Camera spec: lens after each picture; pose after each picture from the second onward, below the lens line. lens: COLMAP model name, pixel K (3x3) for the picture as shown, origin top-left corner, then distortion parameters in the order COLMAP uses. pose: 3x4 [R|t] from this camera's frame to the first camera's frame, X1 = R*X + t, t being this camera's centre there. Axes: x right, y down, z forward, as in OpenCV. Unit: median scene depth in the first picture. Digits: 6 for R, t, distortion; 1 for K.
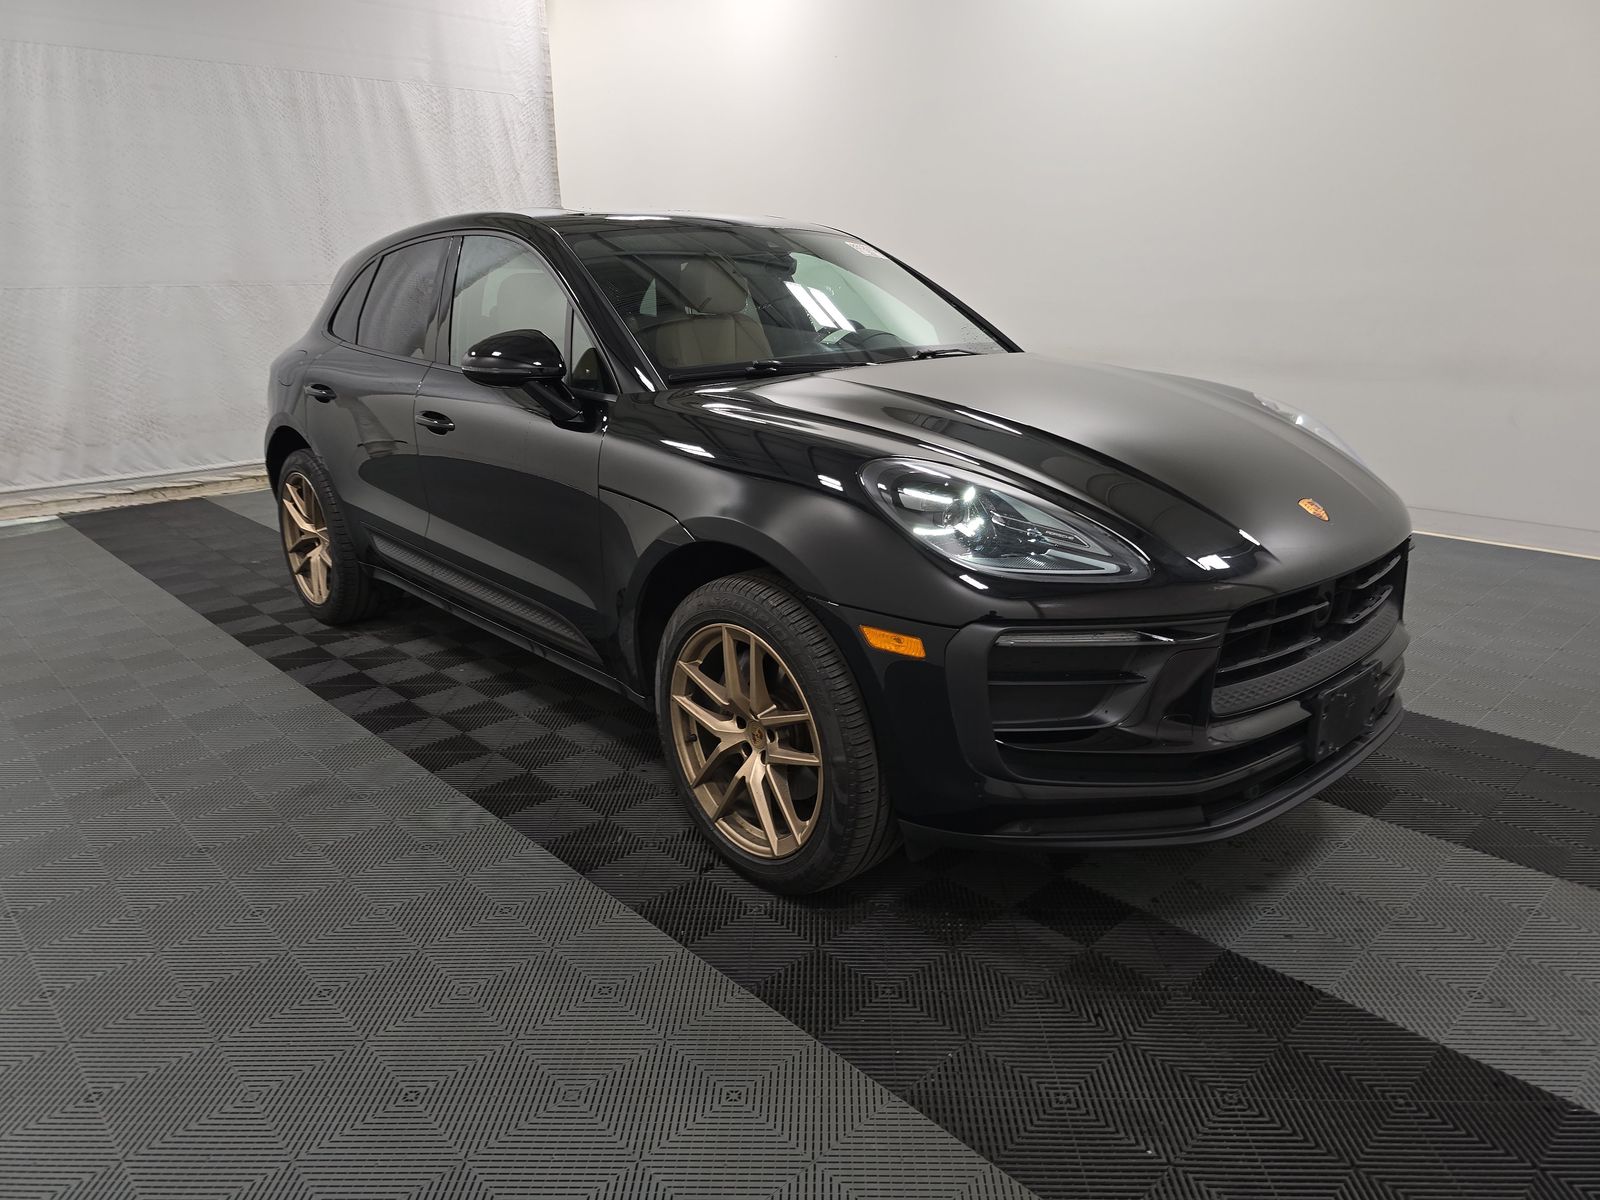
lens RADIAL K [[1074.8, 0, 800.3], [0, 1074.8, 614.1], [0, 0, 1]] dist [0.000188, -0.017571]
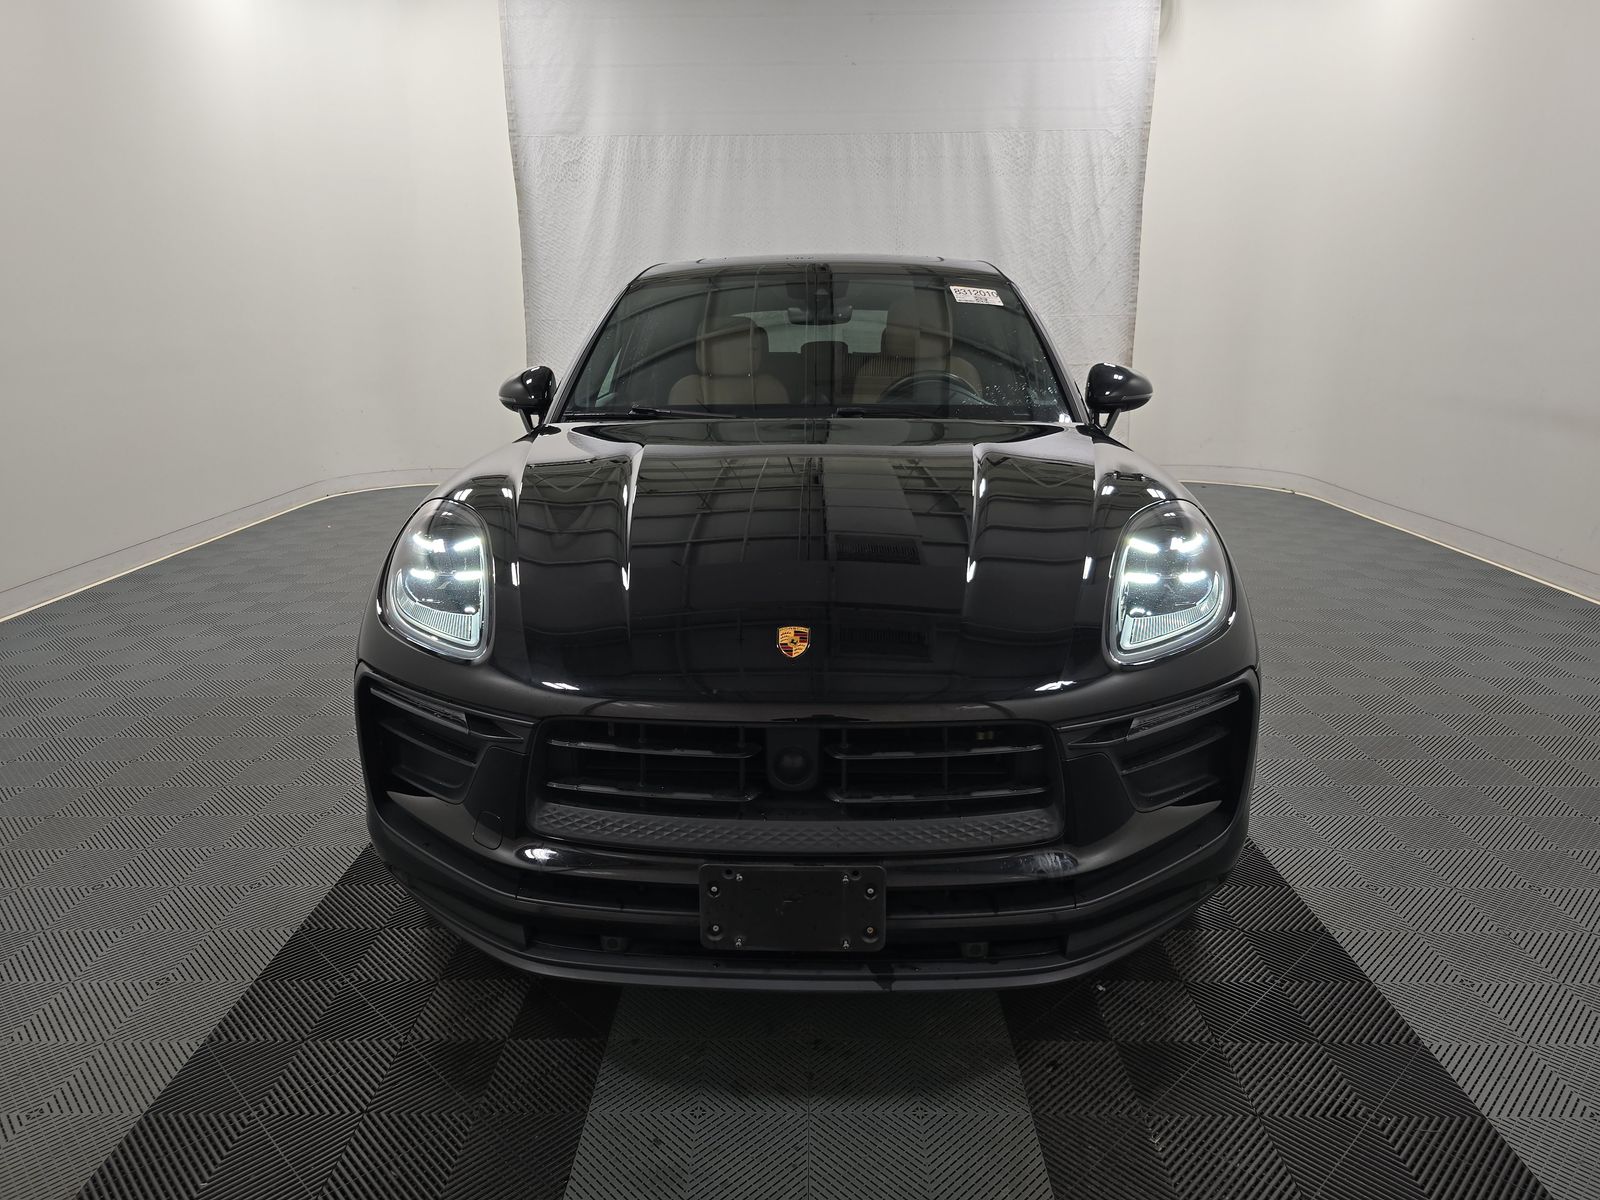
lens RADIAL K [[1074.8, 0, 800.3], [0, 1074.8, 614.1], [0, 0, 1]] dist [0.000188, -0.017571]
pose [[0.714965, 0.186843, -0.673732, 0.298428], [-0.201795, 0.977767, 0.057014, -0.047578], [0.669405, 0.095192, 0.736773, 0.127828]]
